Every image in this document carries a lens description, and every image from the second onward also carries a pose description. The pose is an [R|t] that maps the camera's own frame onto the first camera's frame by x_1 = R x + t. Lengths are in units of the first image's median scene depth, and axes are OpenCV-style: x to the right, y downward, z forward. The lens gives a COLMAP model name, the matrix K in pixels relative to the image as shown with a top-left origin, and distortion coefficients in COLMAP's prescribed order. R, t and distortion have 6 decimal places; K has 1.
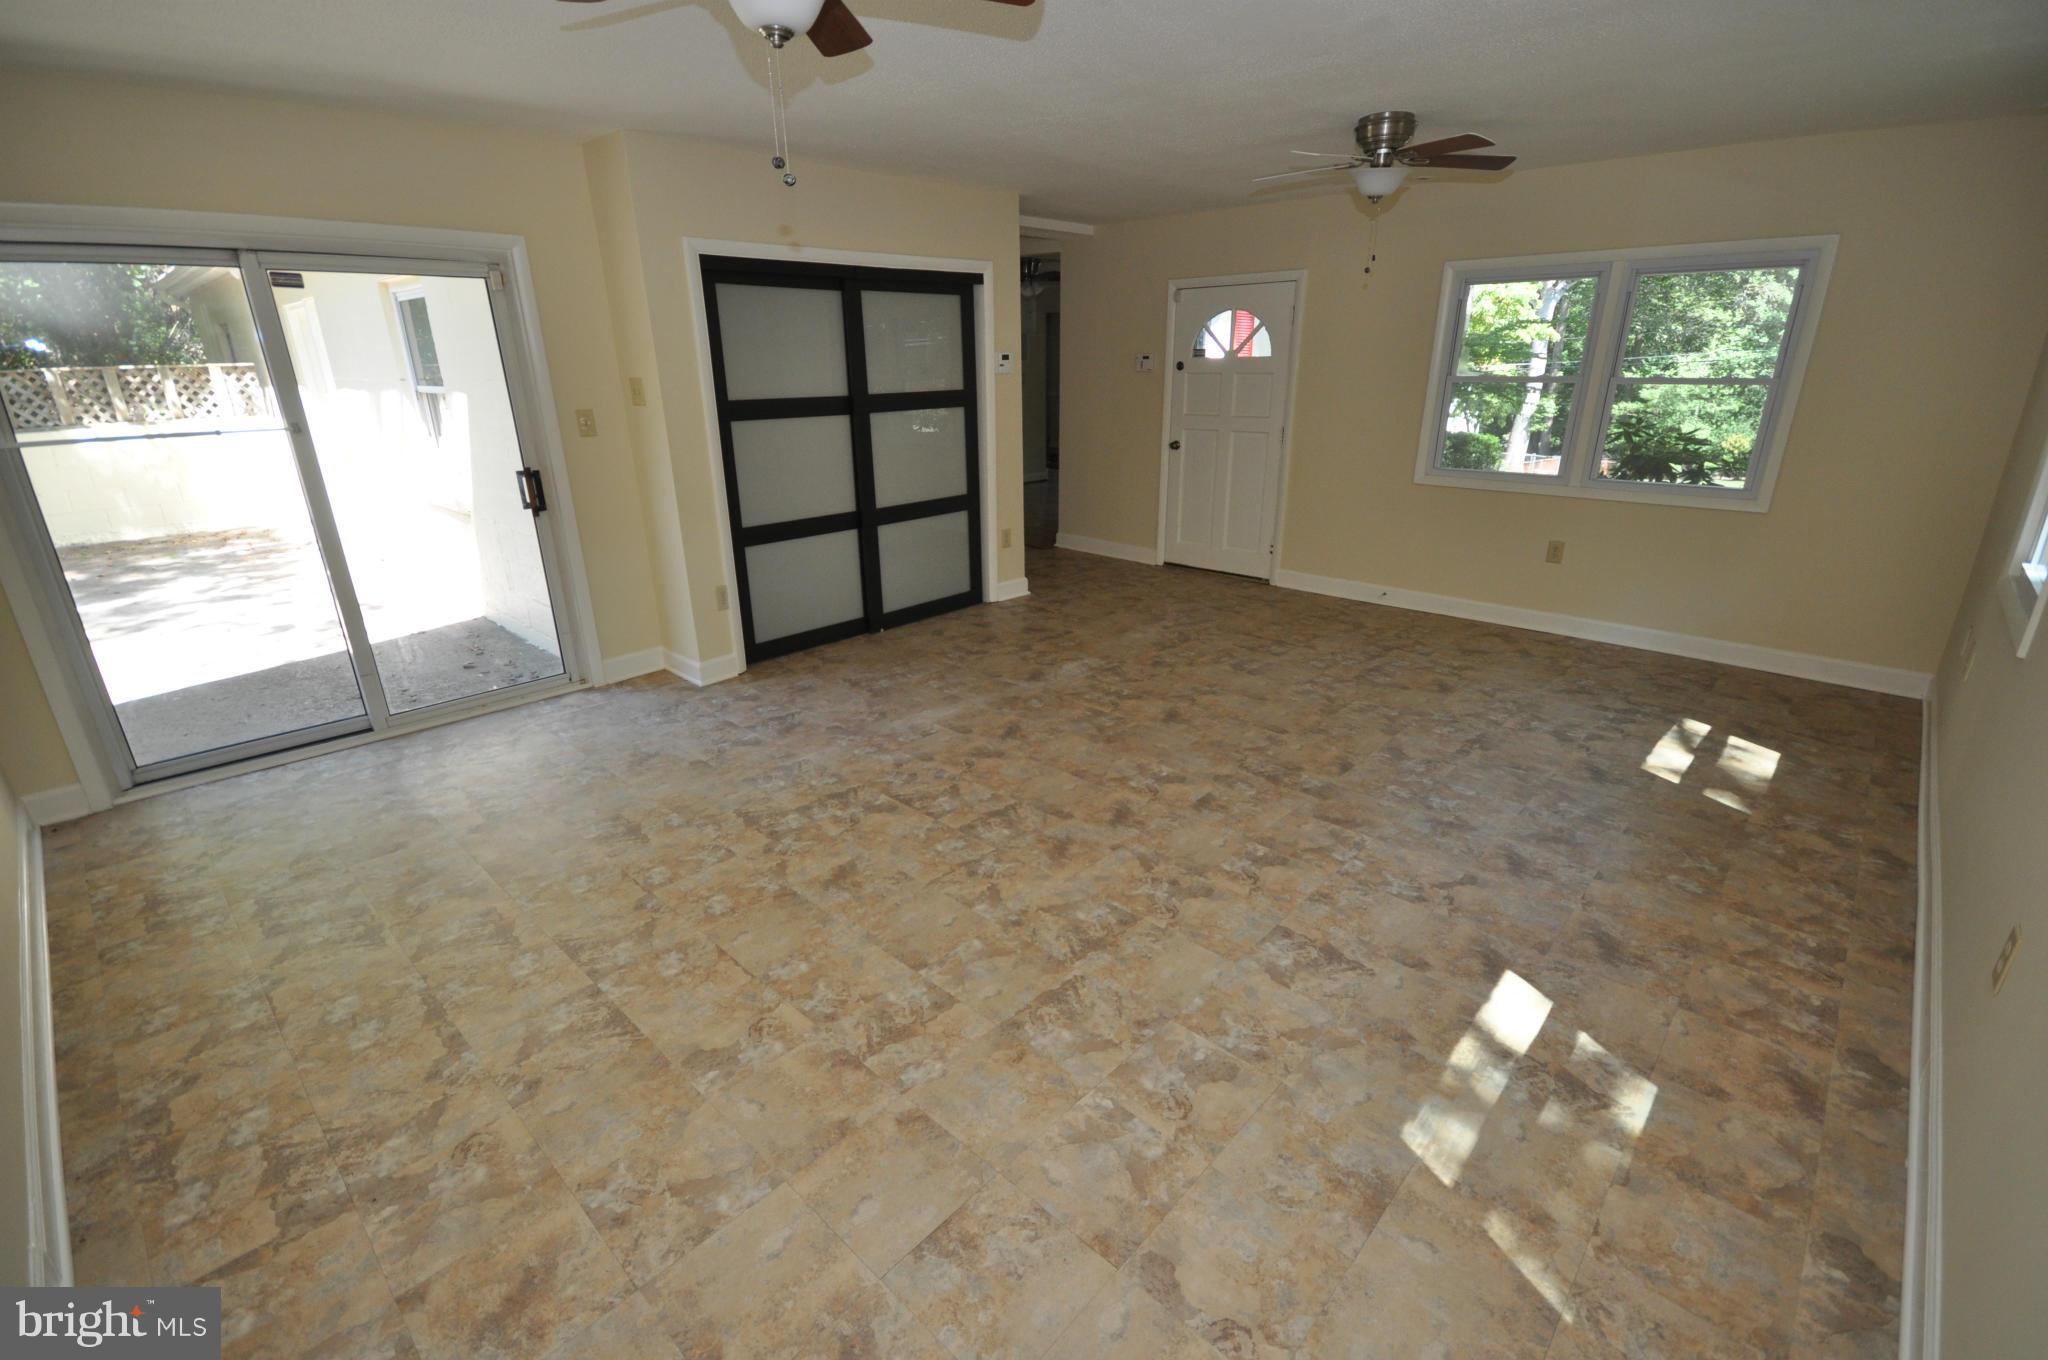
lens RADIAL K [[899.5, 0, 1032.2], [0, 899.5, 682.9], [0, 0, 1]] dist [0.003508, -0.005639]
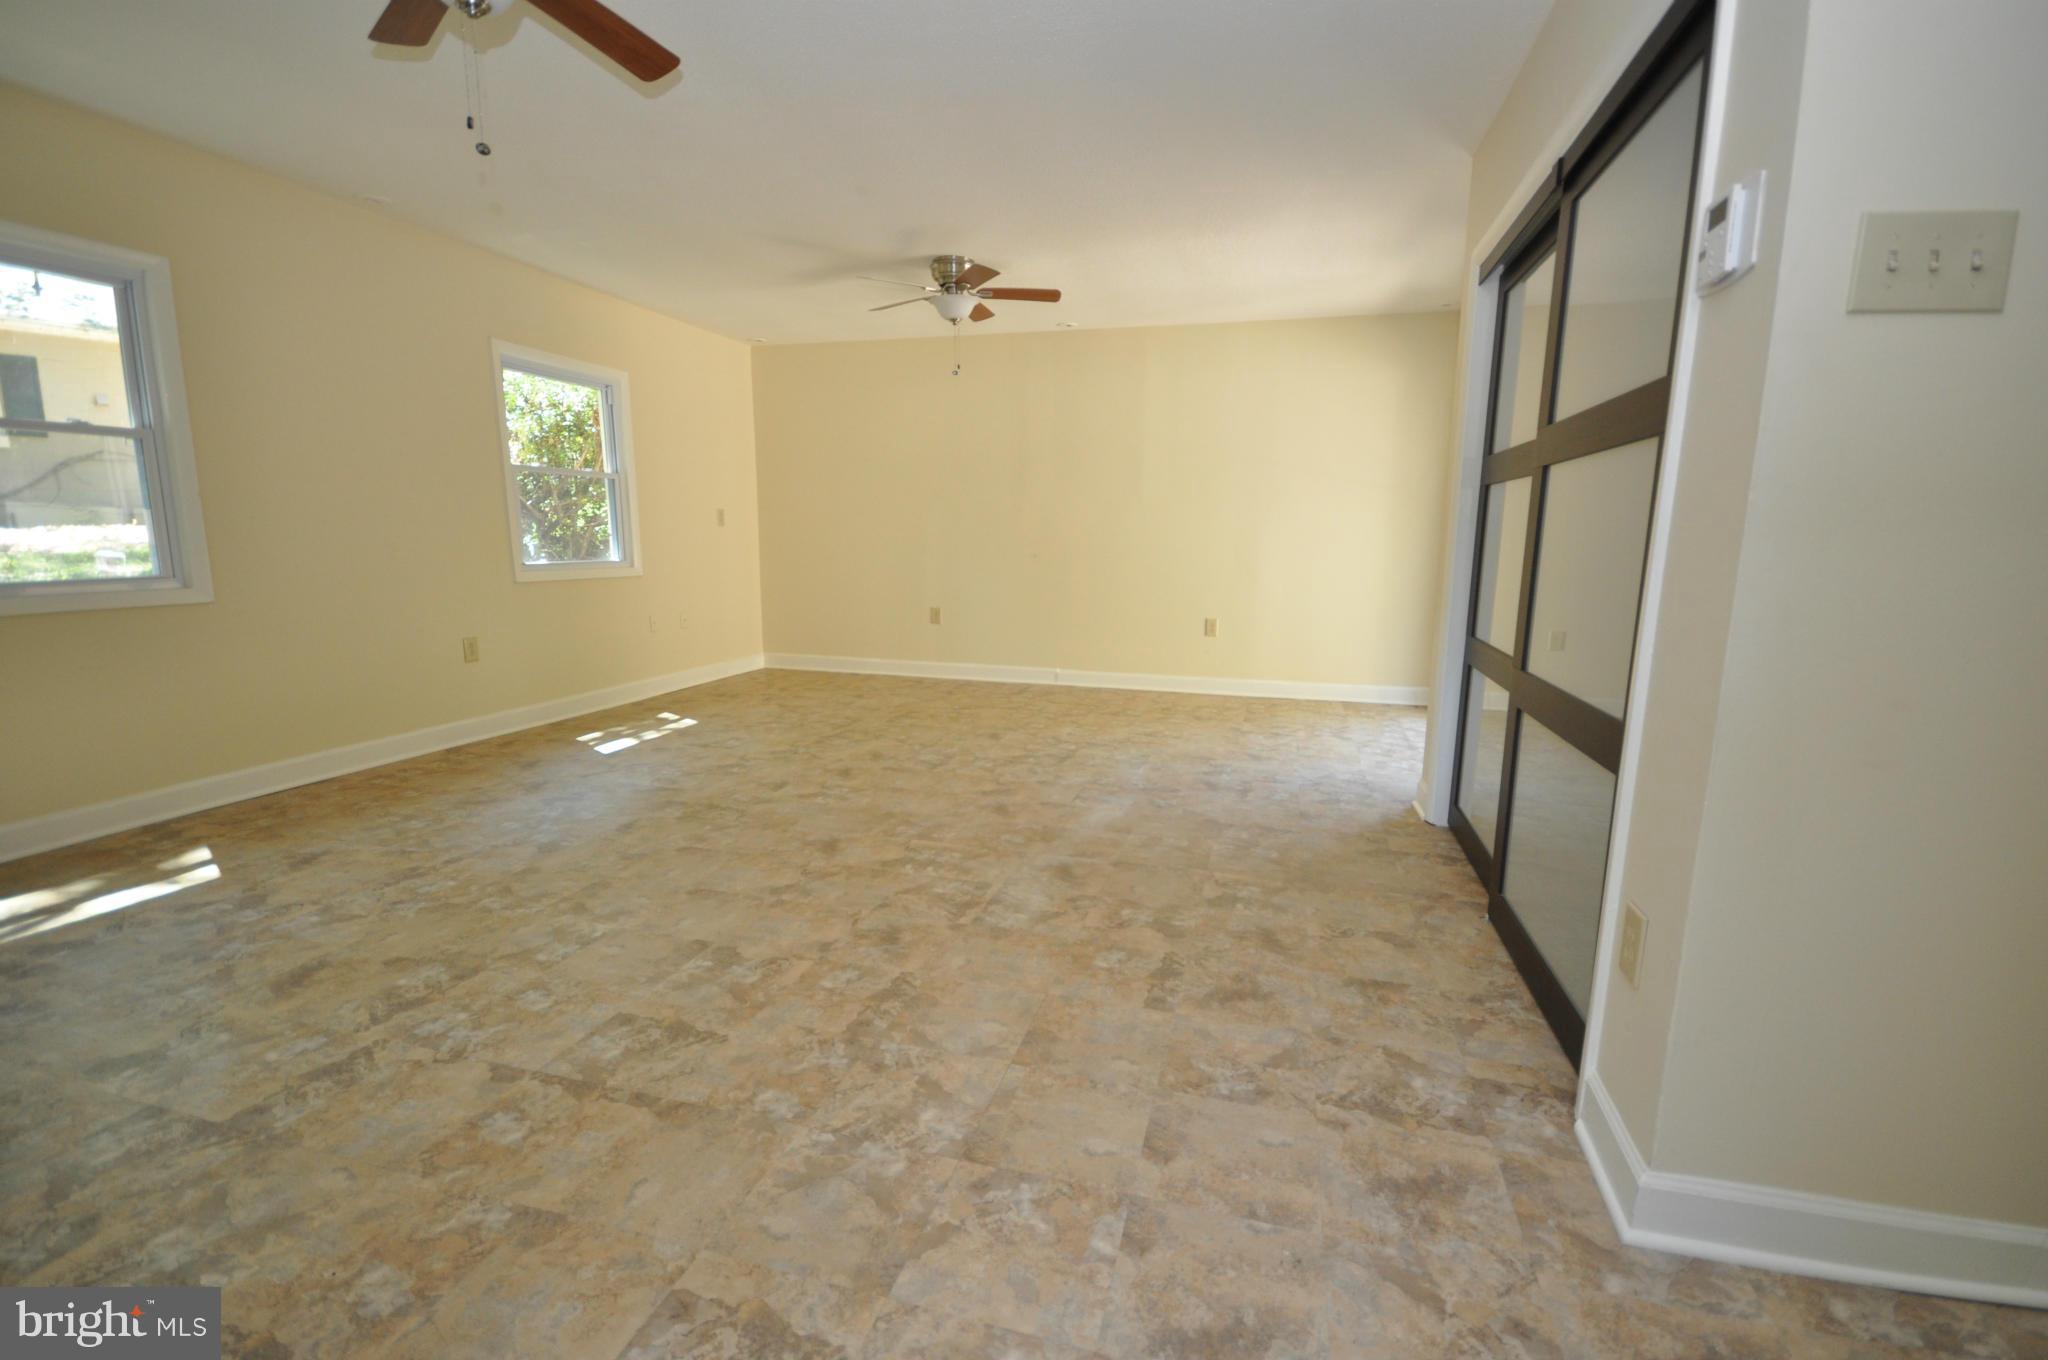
lens RADIAL K [[899.5, 0, 1023.7], [0, 899.5, 682.7], [0, 0, 1]] dist [0.003508, -0.005639]
pose [[-0.893378, 0.072019, -0.443497, 0.369192], [-0.155985, 0.875962, 0.456464, -0.502915], [0.421360, 0.476973, -0.771331, 1.748802]]
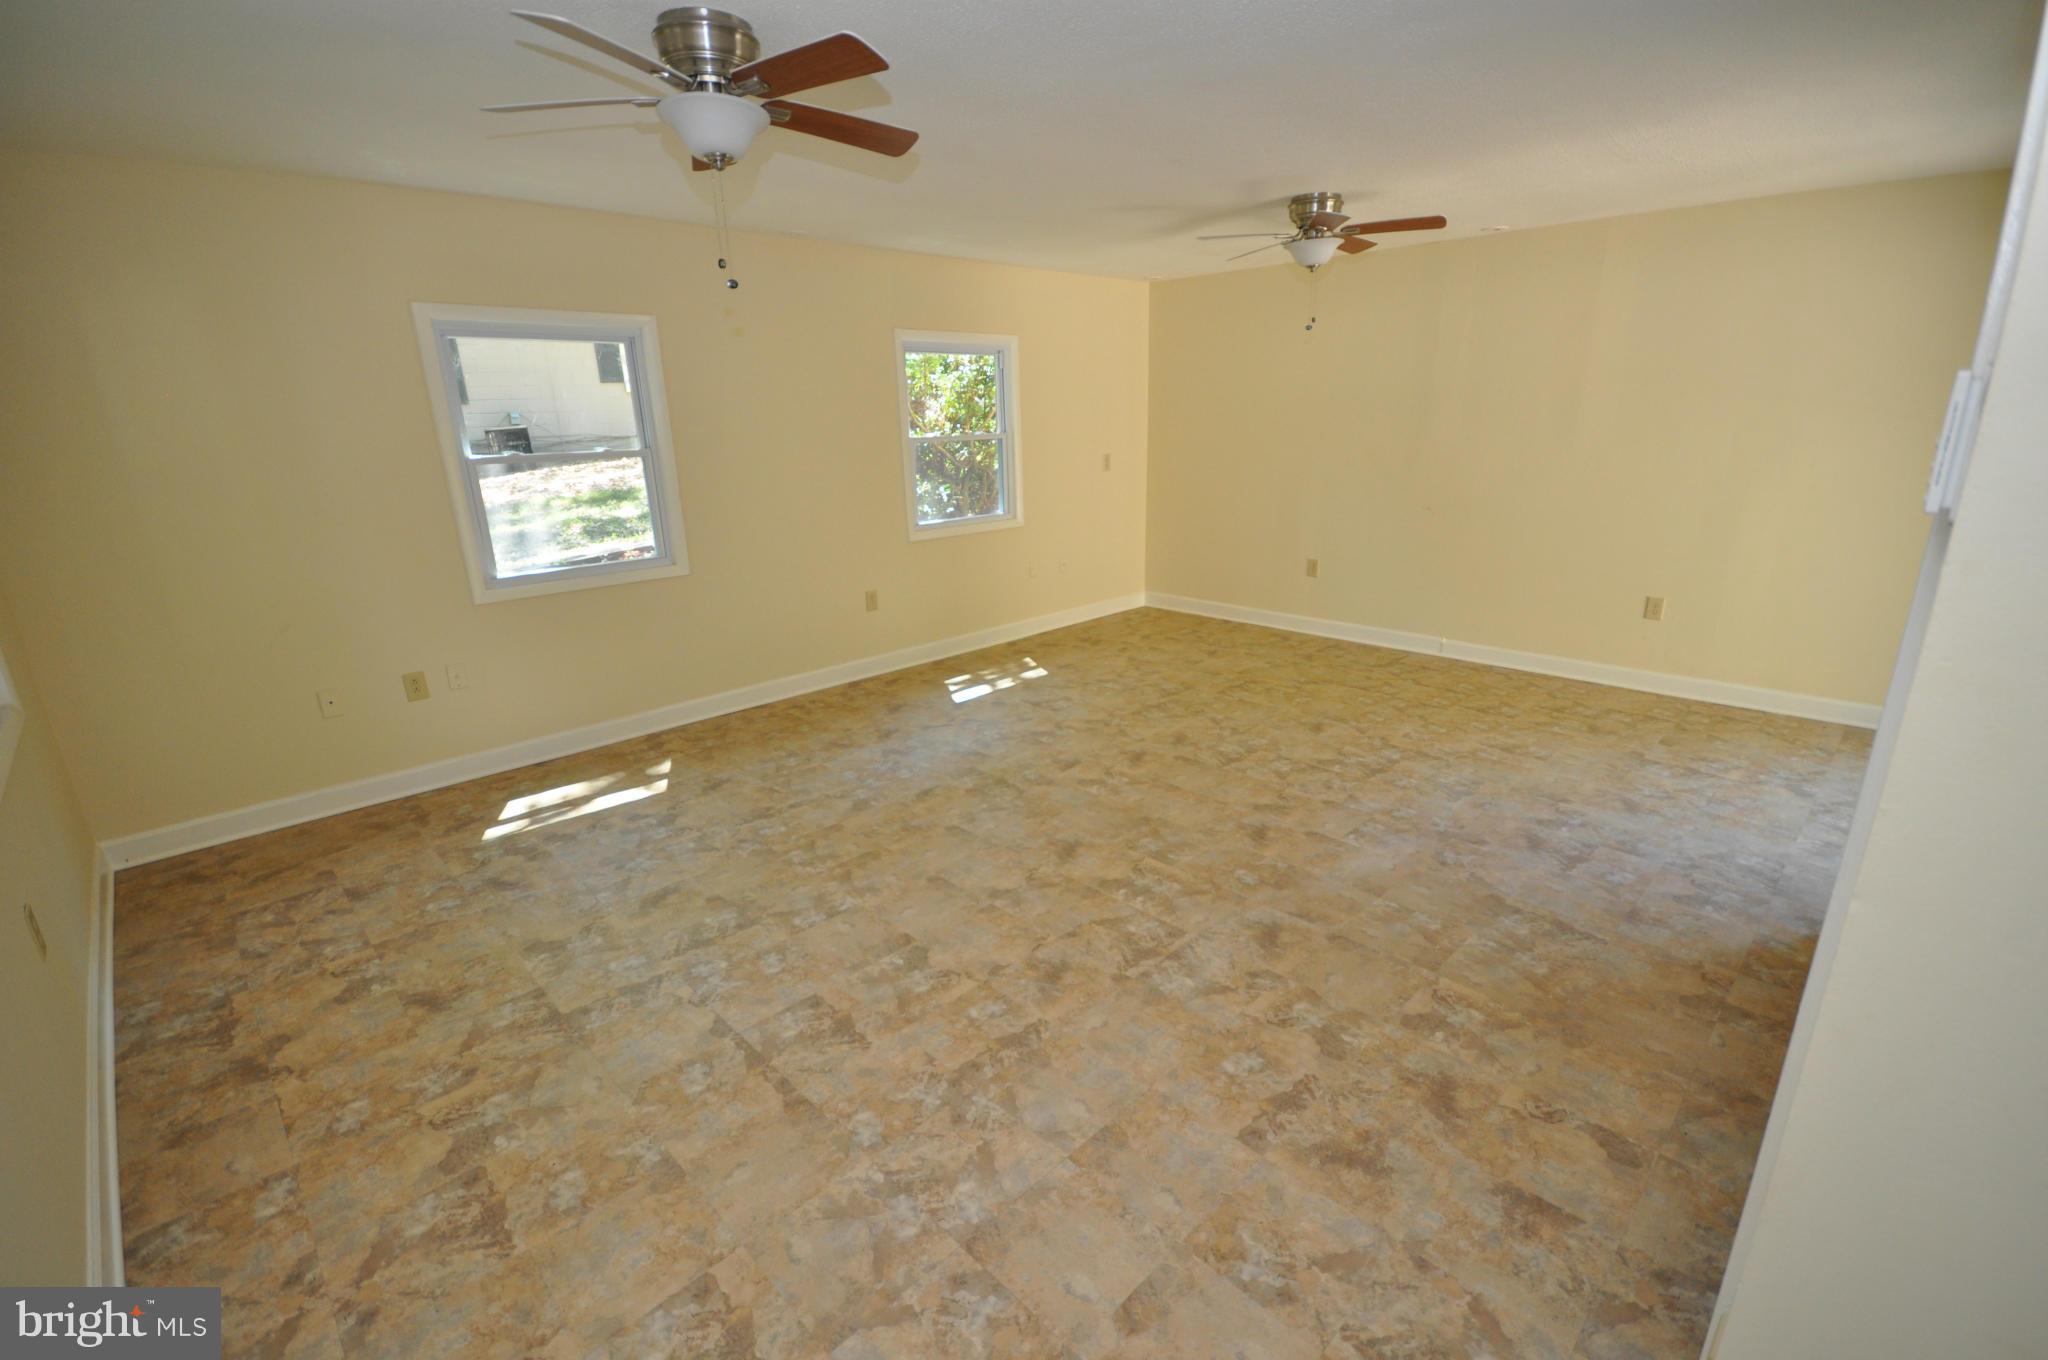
lens RADIAL K [[899.5, 0, 1022.9], [0, 899.5, 678.0], [0, 0, 1]] dist [0.003508, -0.005639]
pose [[-0.998053, 0.015023, 0.060532, 0.158435], [0.048025, 0.804354, 0.592206, -0.628905], [-0.039793, 0.593960, -0.803510, 1.718877]]
